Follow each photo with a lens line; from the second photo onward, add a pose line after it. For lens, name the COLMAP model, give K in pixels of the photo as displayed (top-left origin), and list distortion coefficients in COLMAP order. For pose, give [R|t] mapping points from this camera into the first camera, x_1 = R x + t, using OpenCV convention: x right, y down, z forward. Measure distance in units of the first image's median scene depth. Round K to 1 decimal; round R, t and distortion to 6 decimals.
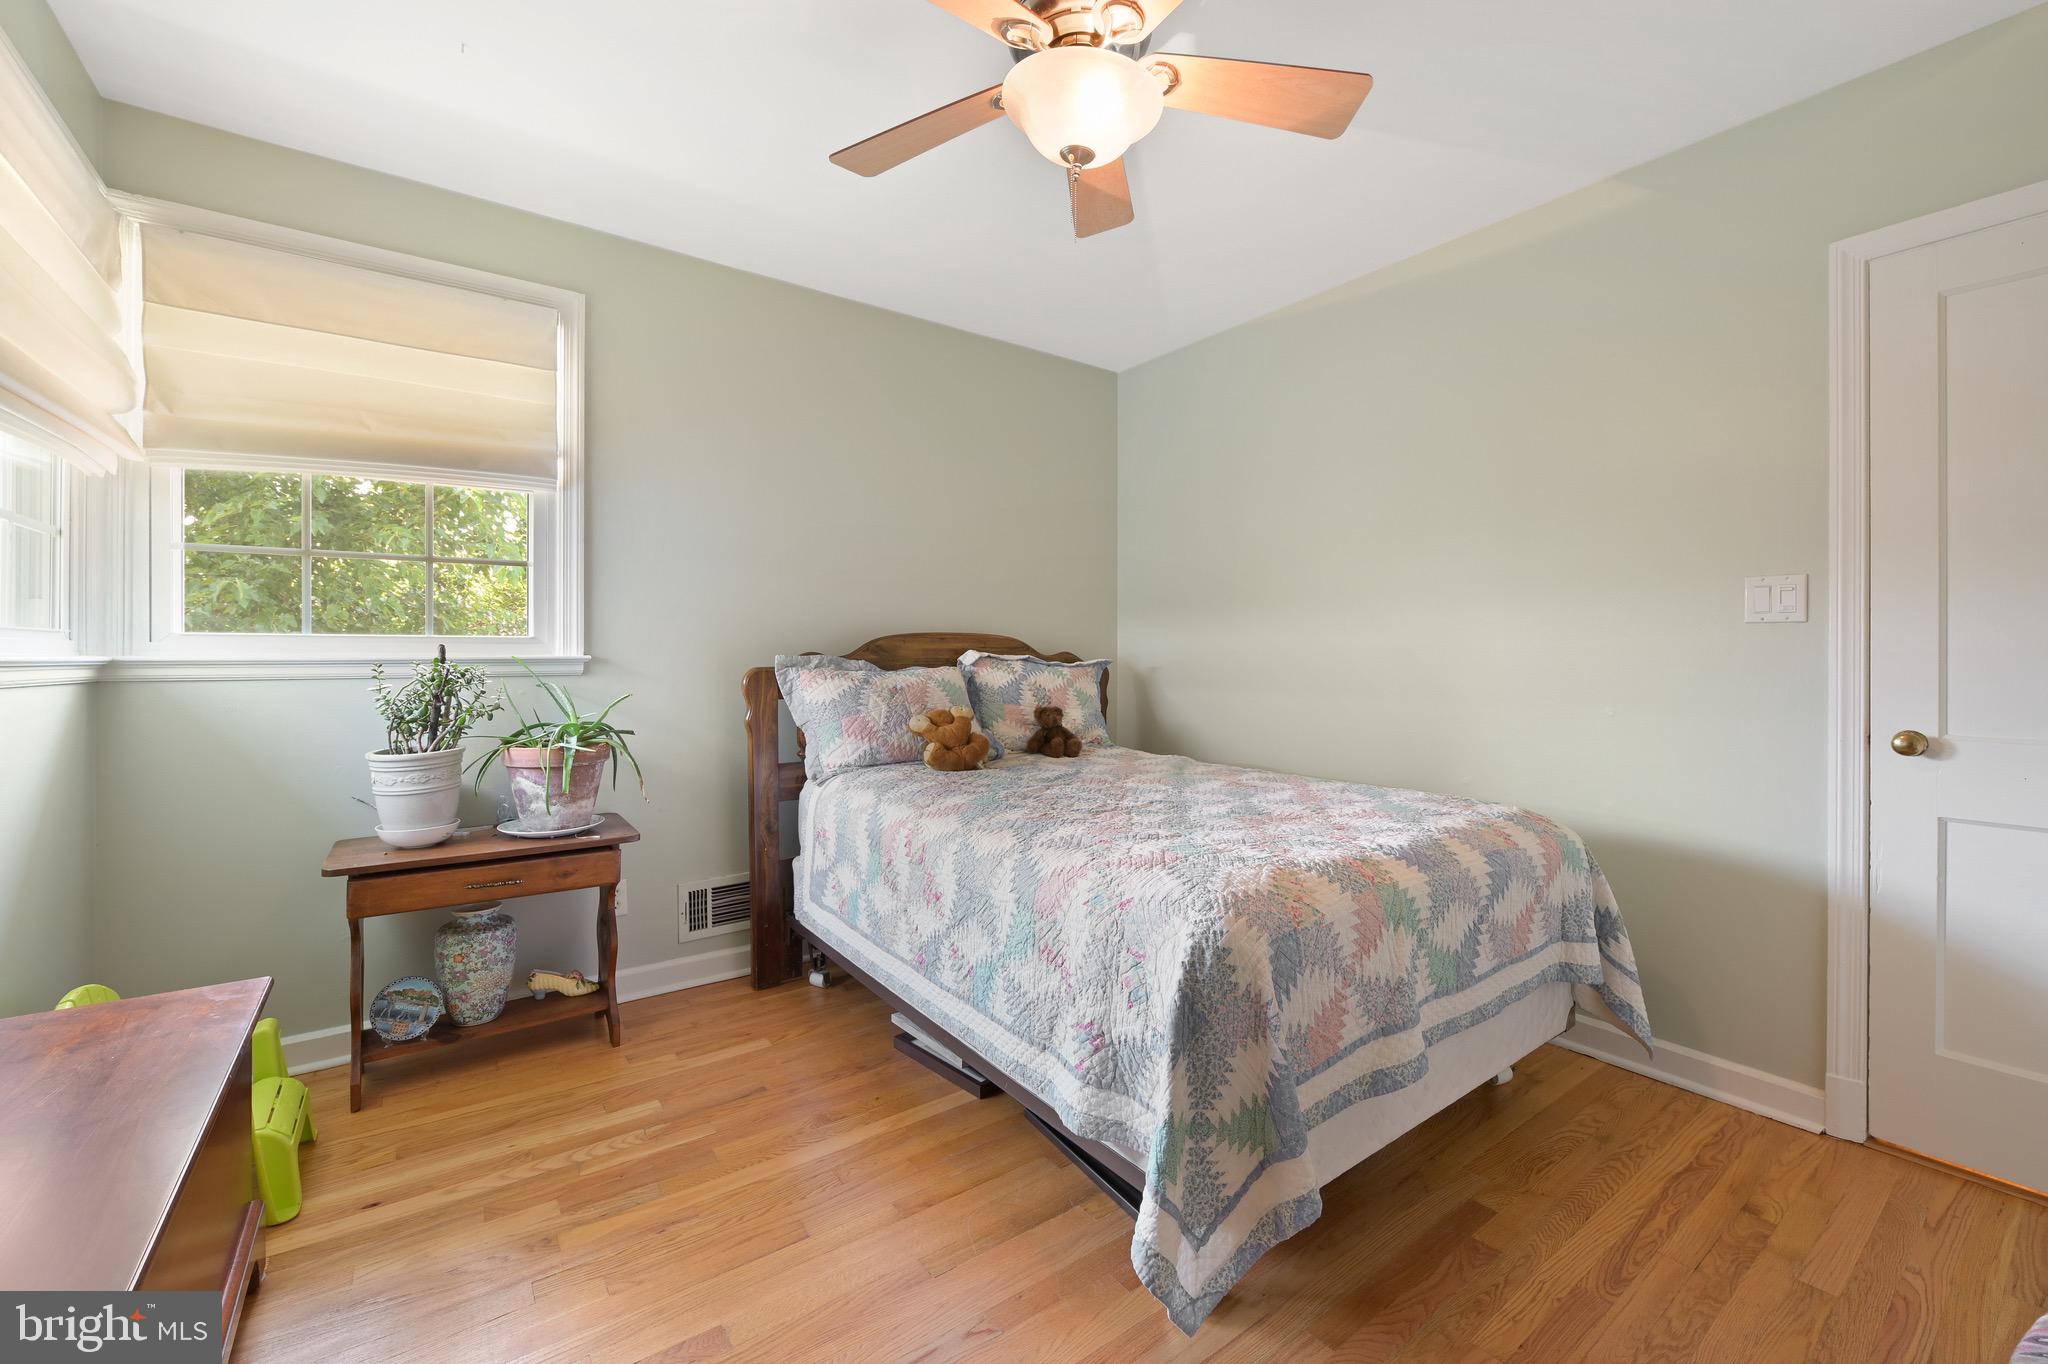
lens RADIAL K [[819.0, 0, 1031.8], [0, 819.0, 646.9], [0, 0, 1]] dist [-0.008906, -0.000122]
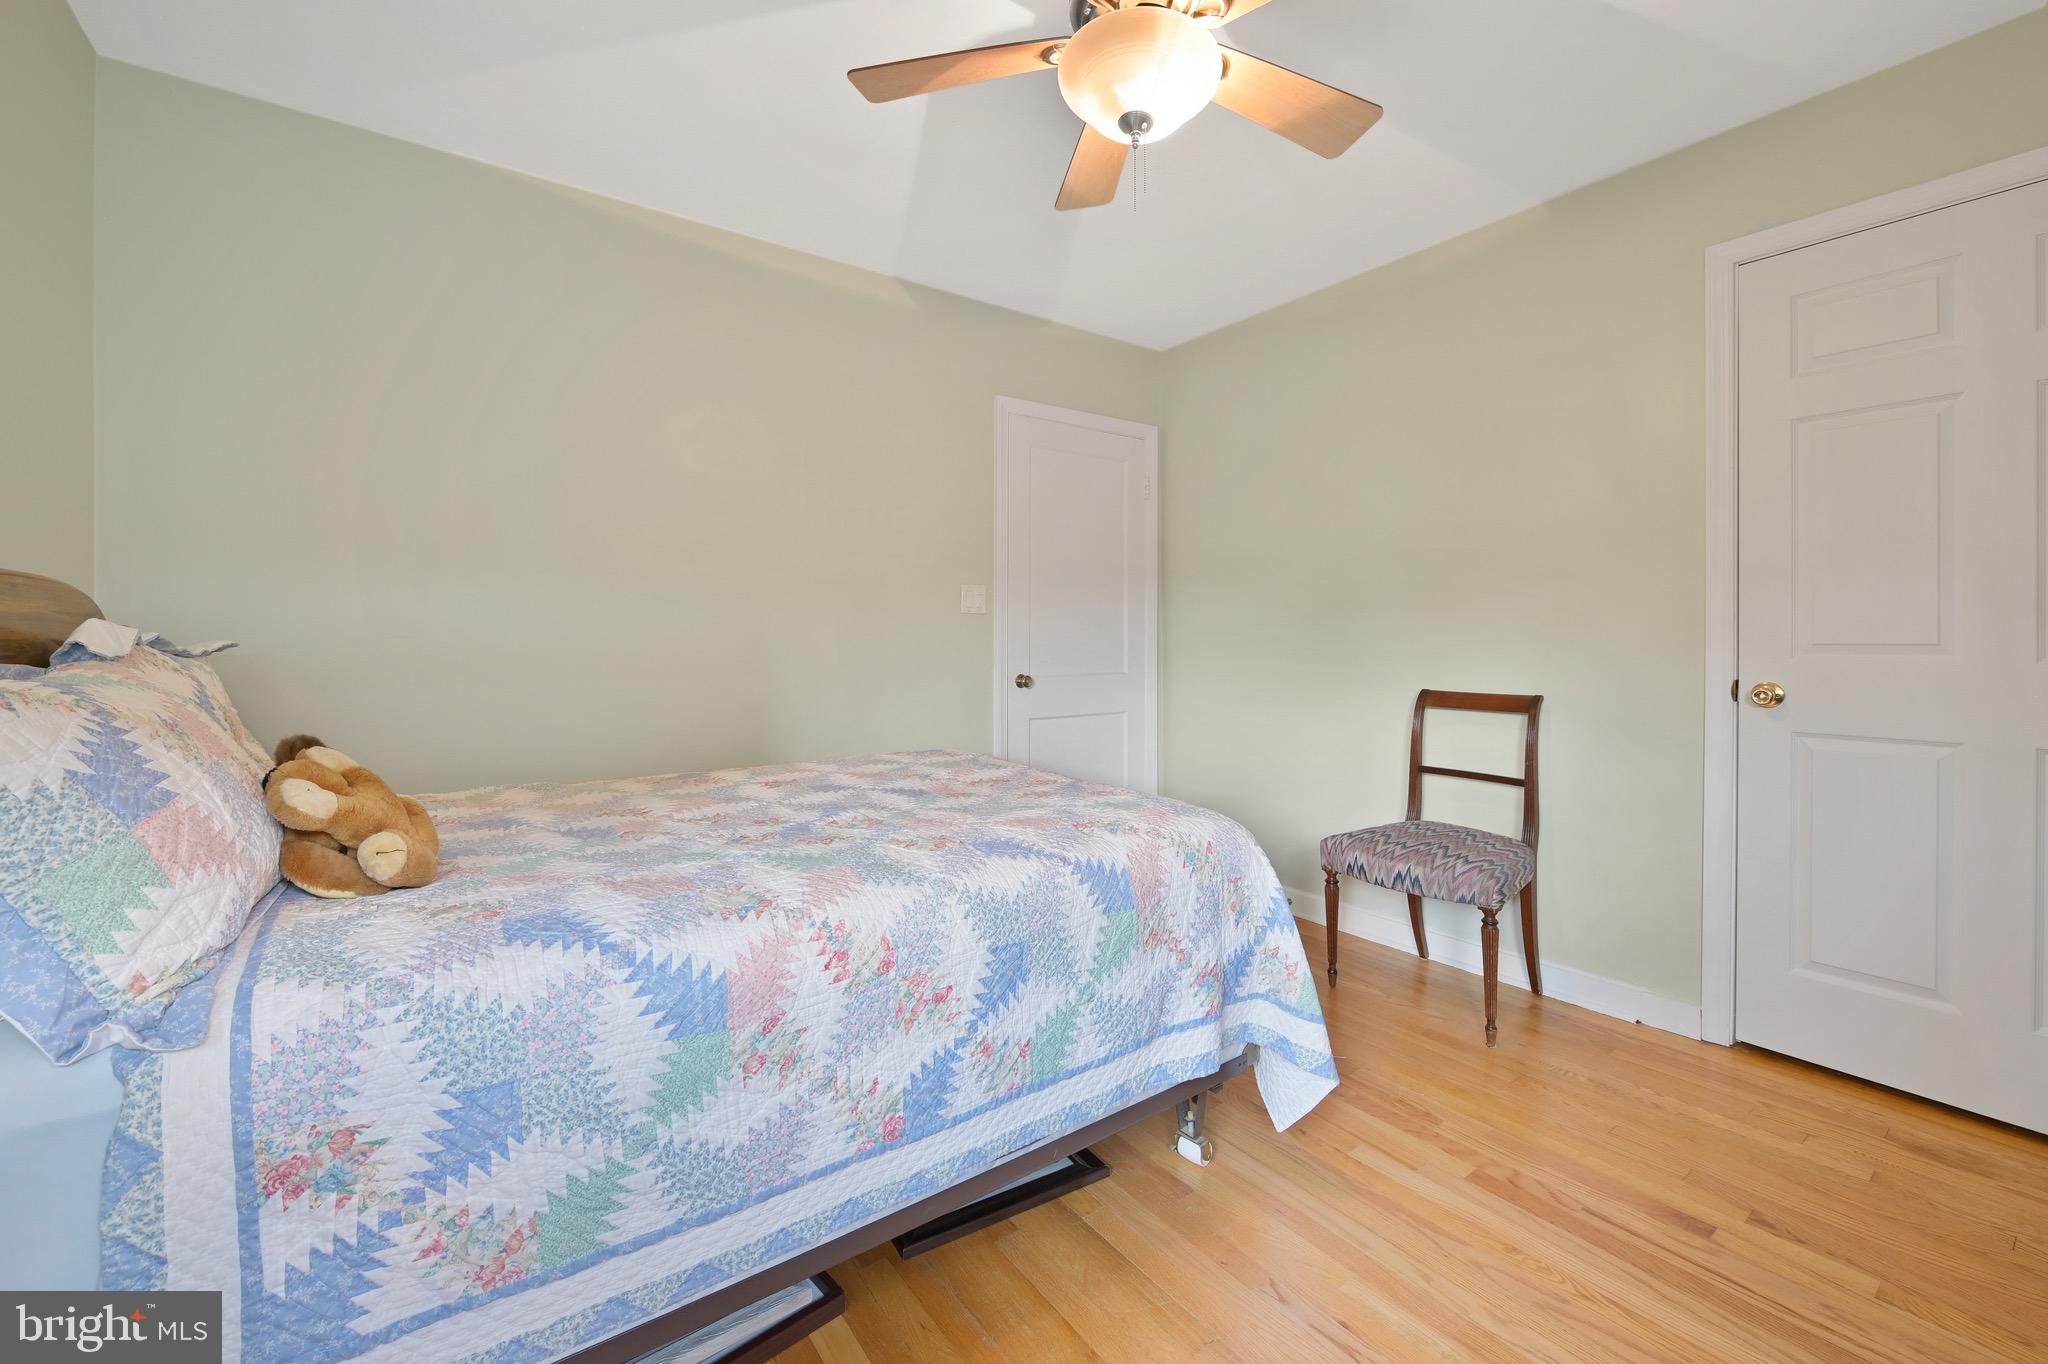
lens RADIAL K [[819.0, 0, 1031.8], [0, 819.0, 646.9], [0, 0, 1]] dist [-0.008906, -0.000122]
pose [[0.022167, -0.009164, 0.999712, -0.844685], [-0.000252, 0.999958, 0.009171, 0.019389], [-0.999754, -0.000455, 0.022163, 1.002326]]
